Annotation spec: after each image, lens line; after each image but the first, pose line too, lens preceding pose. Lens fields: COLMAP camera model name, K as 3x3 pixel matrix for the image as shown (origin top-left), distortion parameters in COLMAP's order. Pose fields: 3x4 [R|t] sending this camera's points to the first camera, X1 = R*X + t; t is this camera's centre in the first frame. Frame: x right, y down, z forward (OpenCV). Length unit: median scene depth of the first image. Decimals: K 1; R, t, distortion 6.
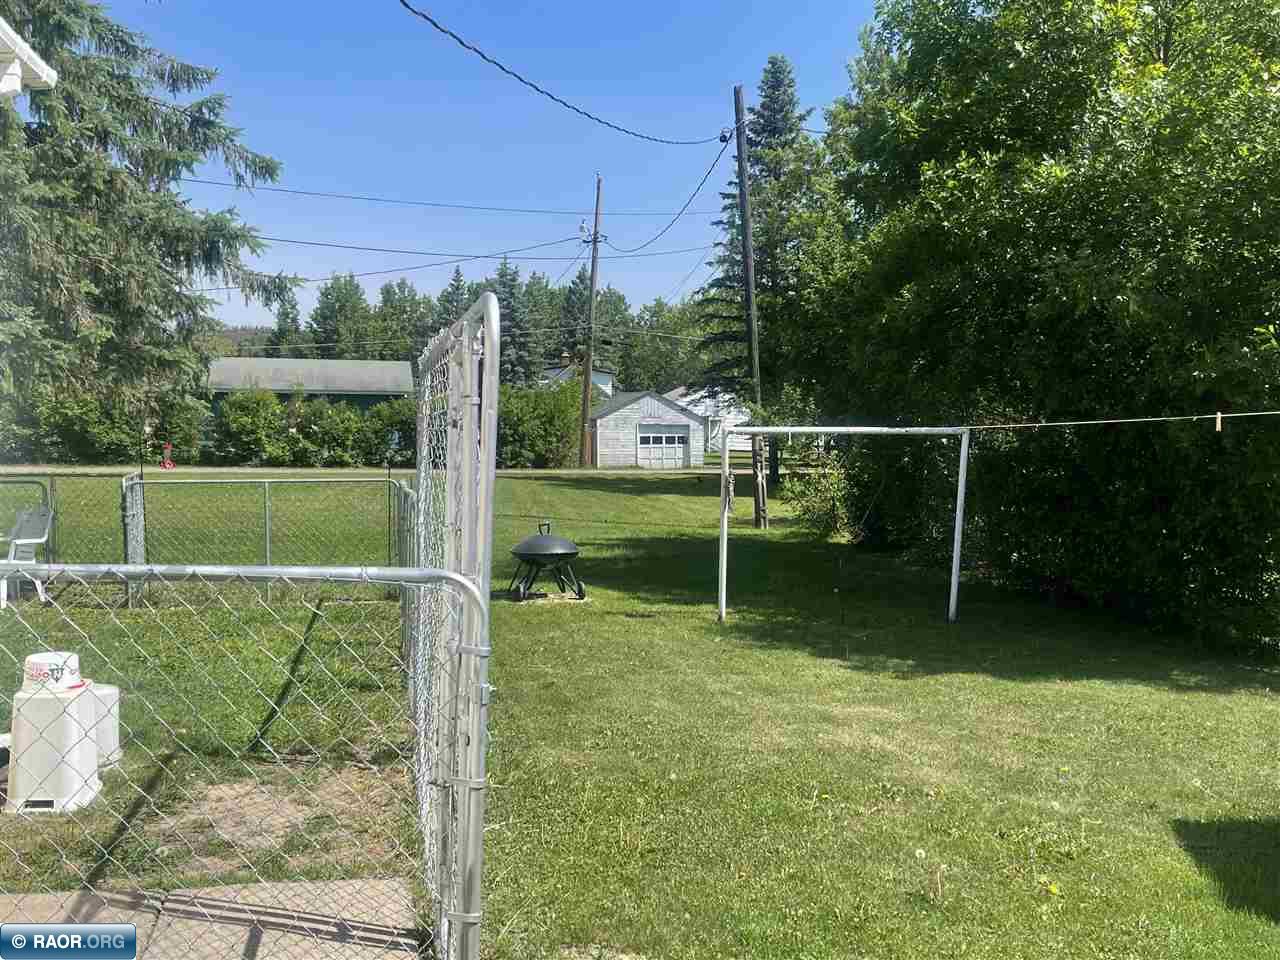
lens RADIAL K [[1218.6, 0, 639.6], [0, 1218.6, 486.5], [0, 0, 1]] dist [-0.007161, 0.000000]
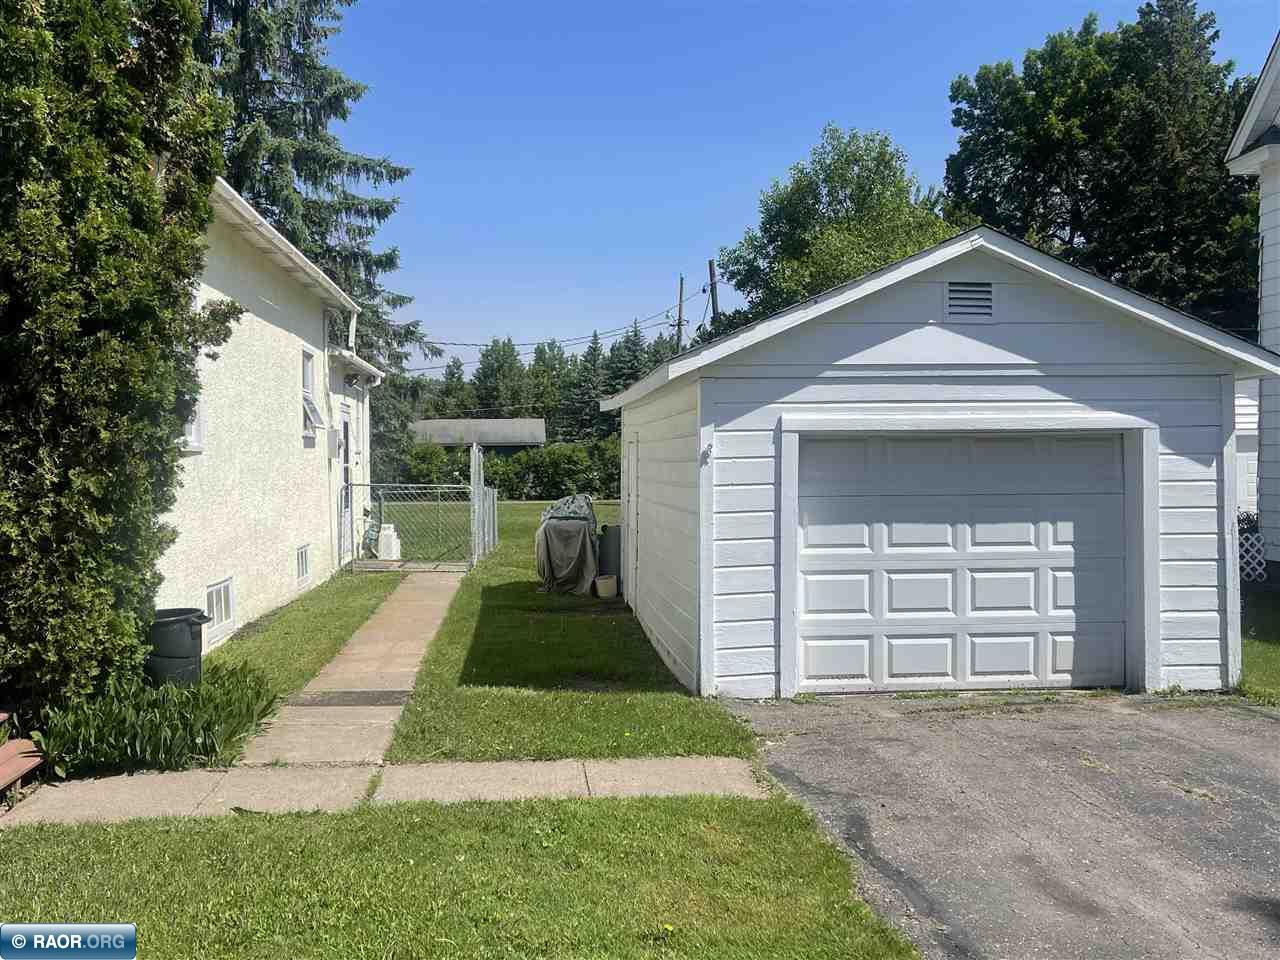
lens RADIAL K [[1218.6, 0, 640.0], [0, 1218.6, 476.5], [0, 0, 1]] dist [-0.007161, 0.000000]
pose [[0.991188, -0.020176, -0.130916, 0.091470], [0.014636, 0.998962, -0.043146, 0.017859], [0.131650, 0.040849, 0.990454, -0.302603]]
